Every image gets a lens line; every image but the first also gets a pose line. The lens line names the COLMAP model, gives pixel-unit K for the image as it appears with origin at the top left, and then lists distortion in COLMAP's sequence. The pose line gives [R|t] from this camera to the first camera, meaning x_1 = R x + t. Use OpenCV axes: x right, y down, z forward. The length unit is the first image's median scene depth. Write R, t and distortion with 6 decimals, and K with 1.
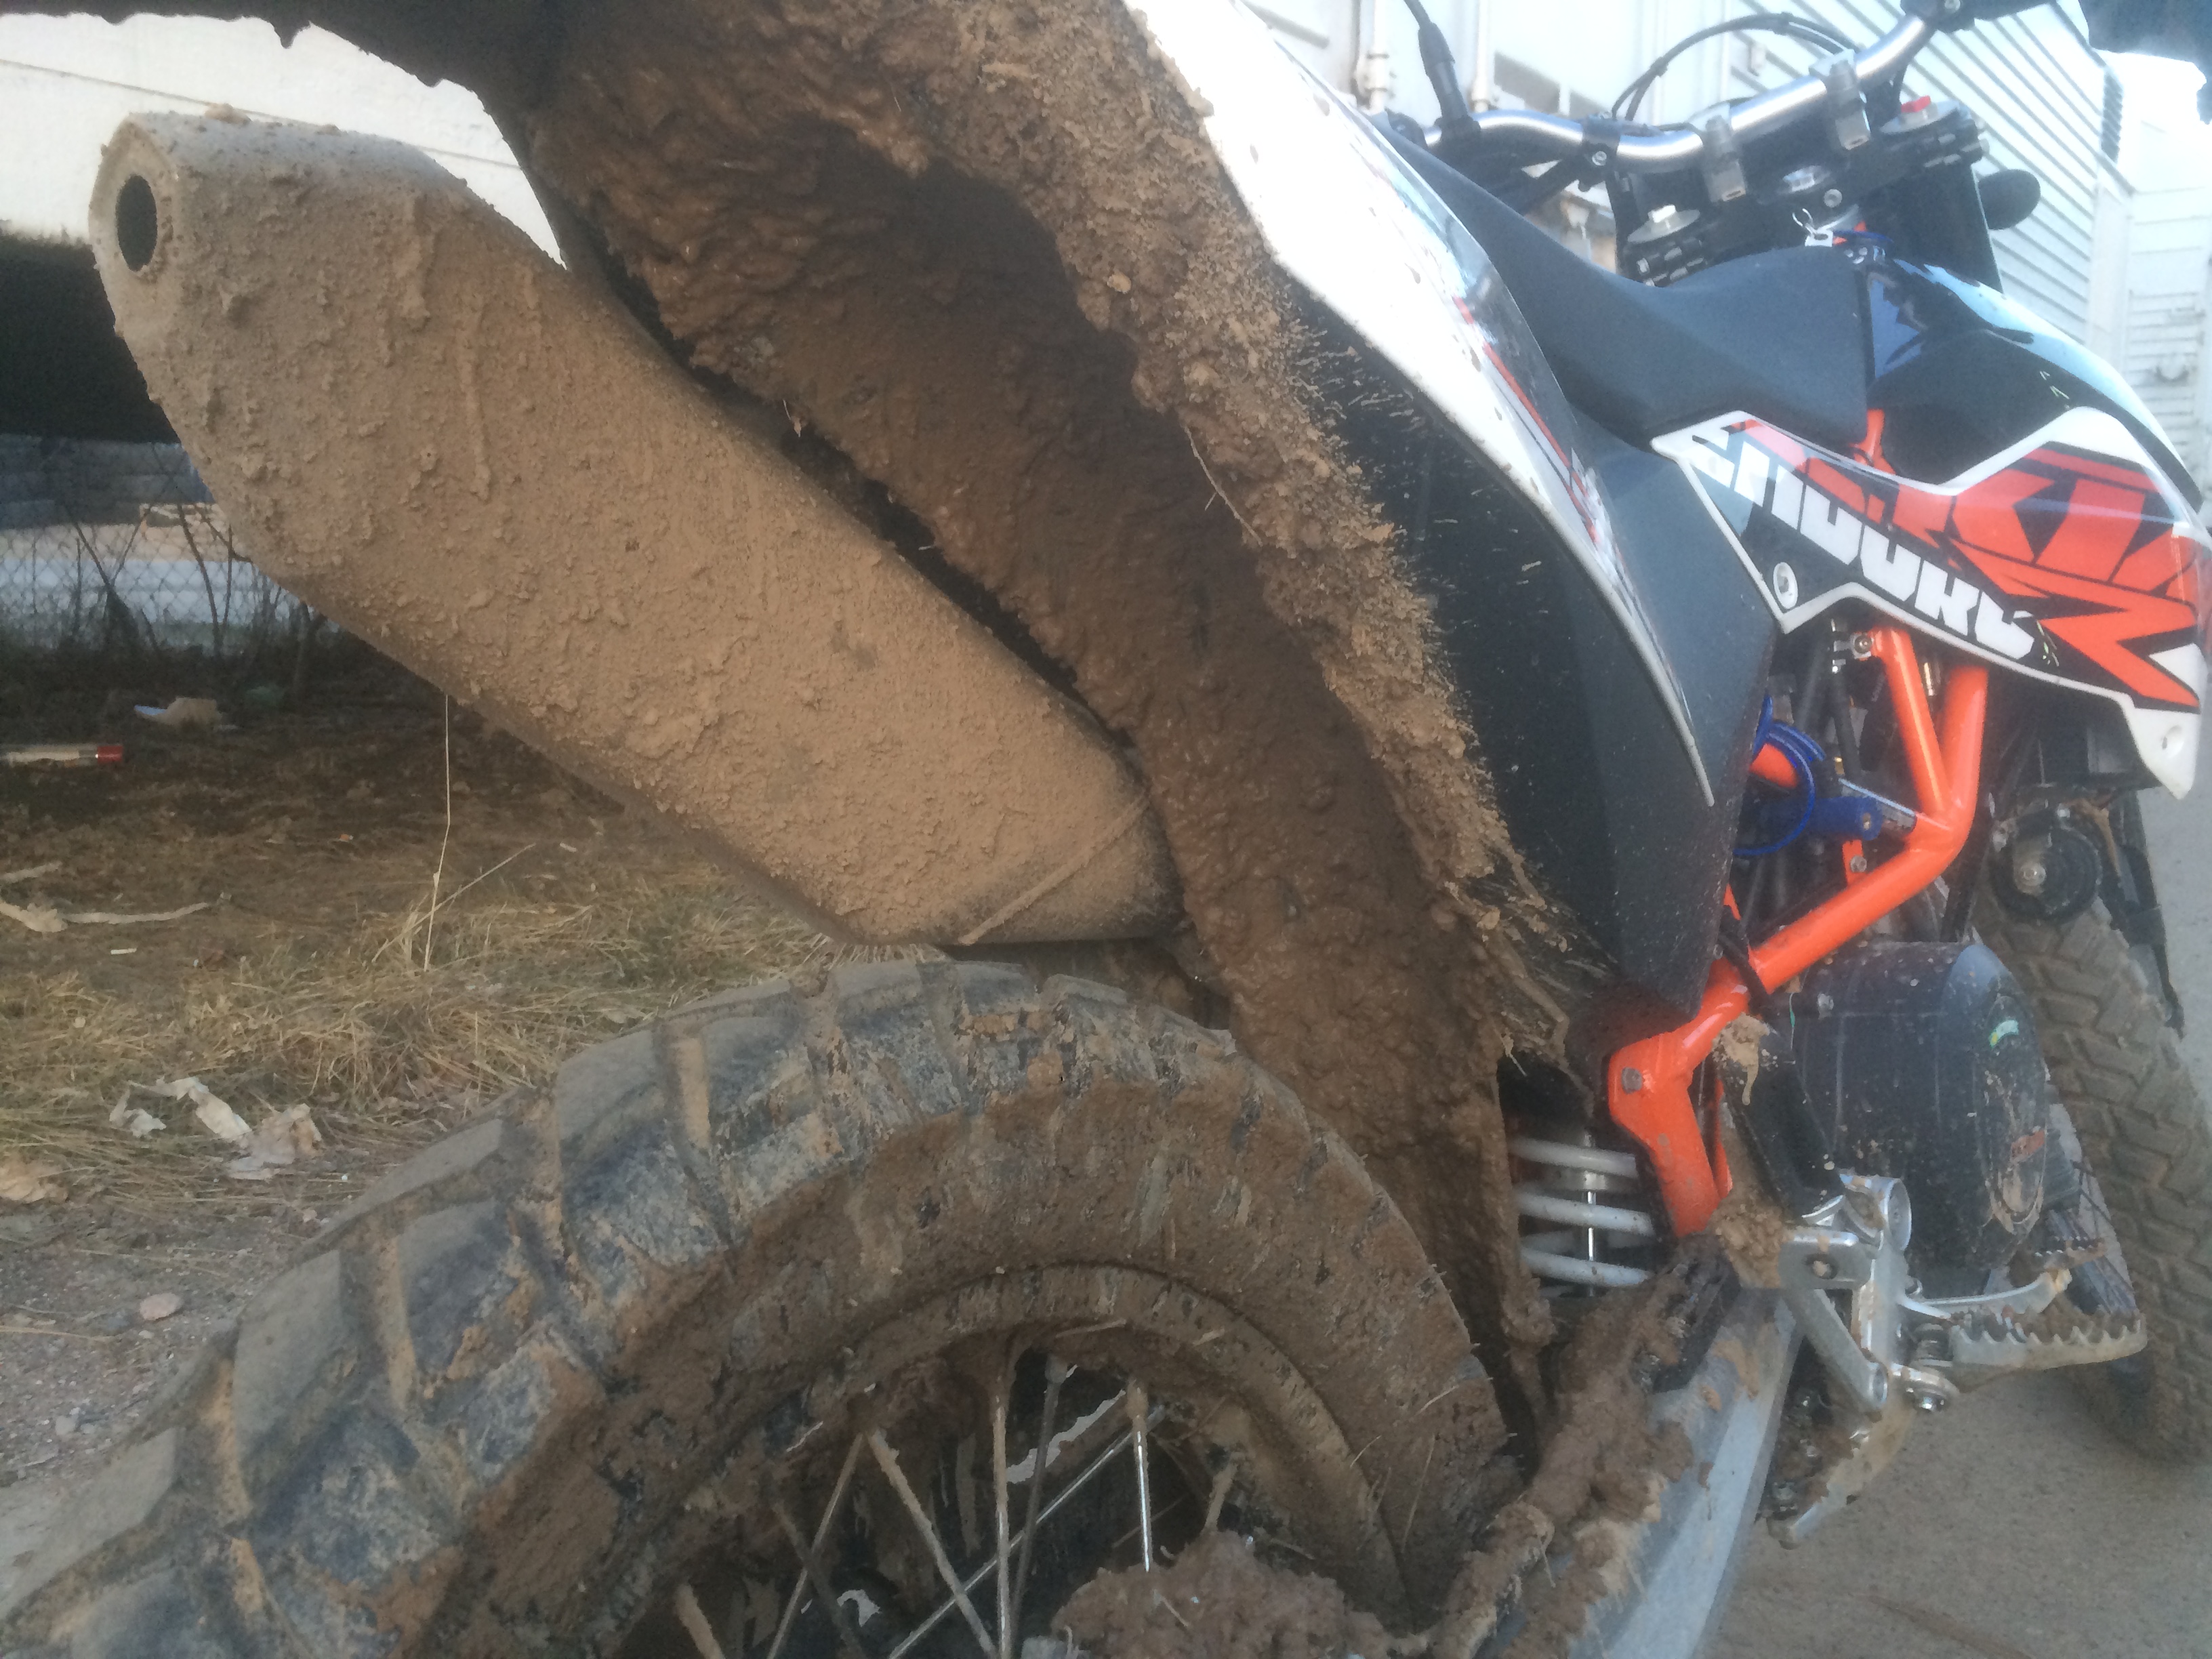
lens RADIAL K [[1885.7, 0, 1101.1], [0, 1885.7, 825.4], [0, 0, 1]] dist [0.045391, -0.027730]
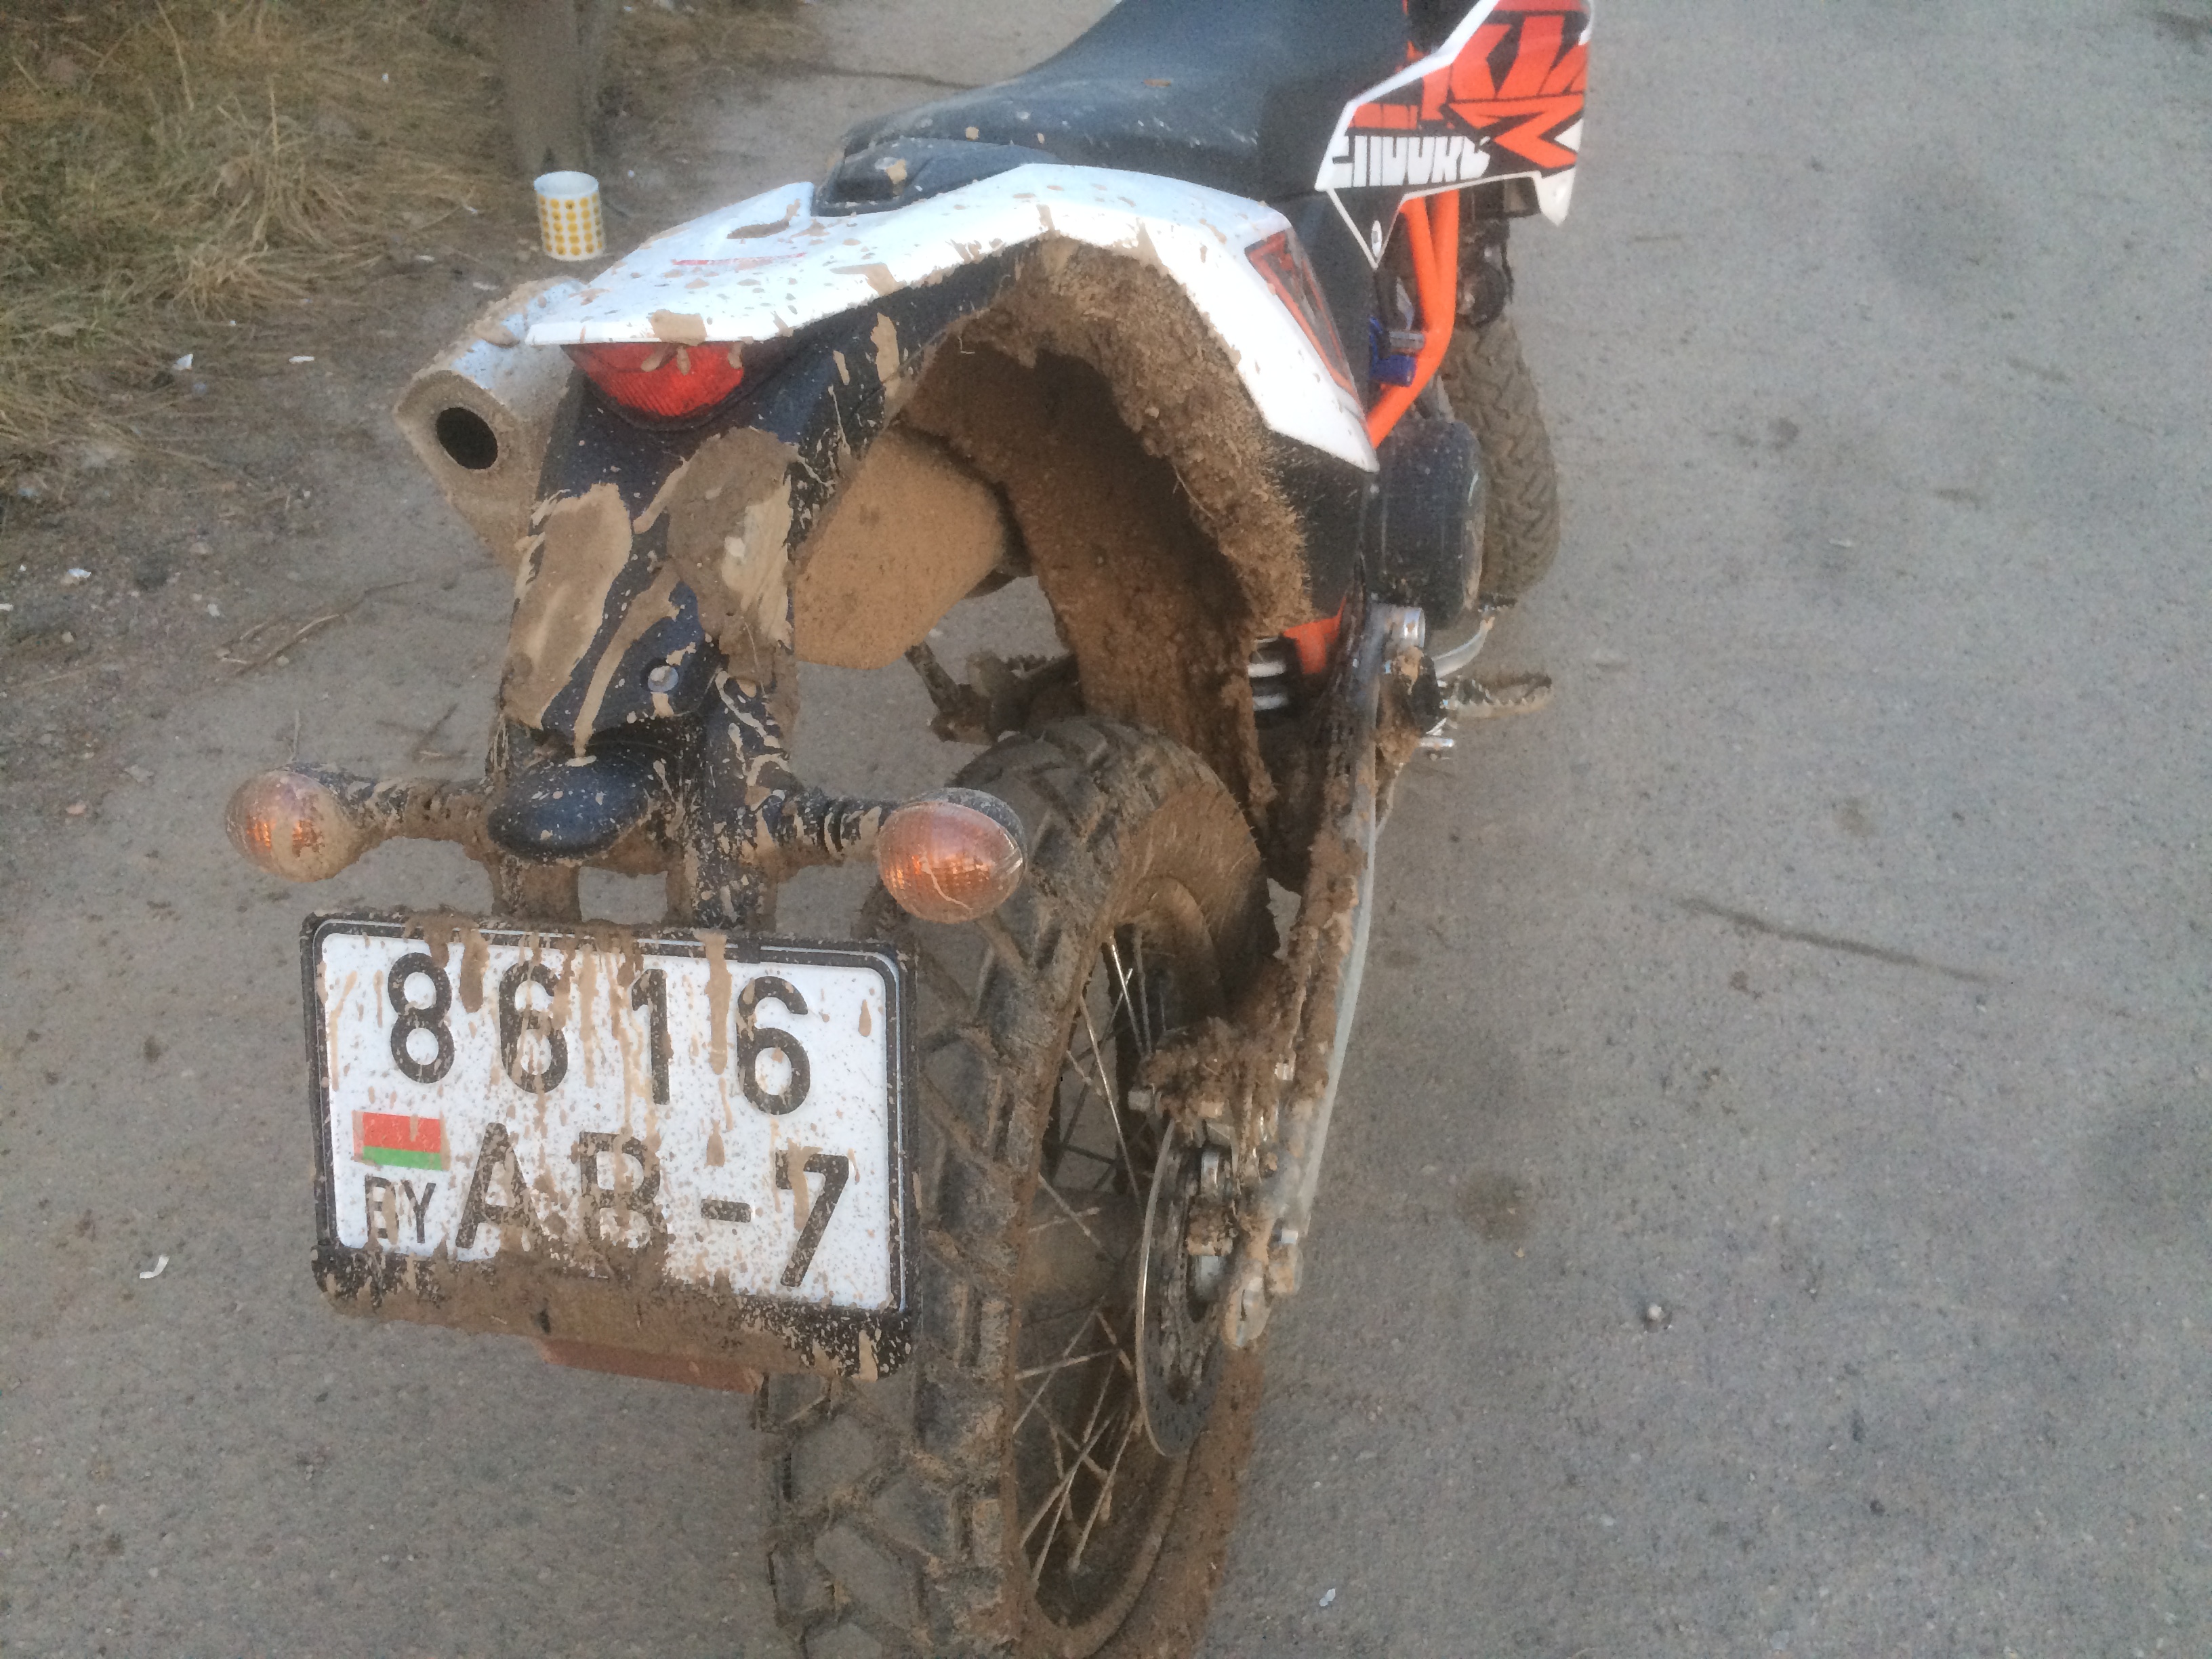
lens RADIAL K [[1885.7, 0, 1105.3], [0, 1885.7, 829.5], [0, 0, 1]] dist [0.045391, -0.027730]
pose [[0.922588, -0.227068, 0.311883, -0.349950], [0.031444, 0.850005, 0.525836, -0.478600], [-0.384502, -0.475323, 0.791344, -0.238542]]
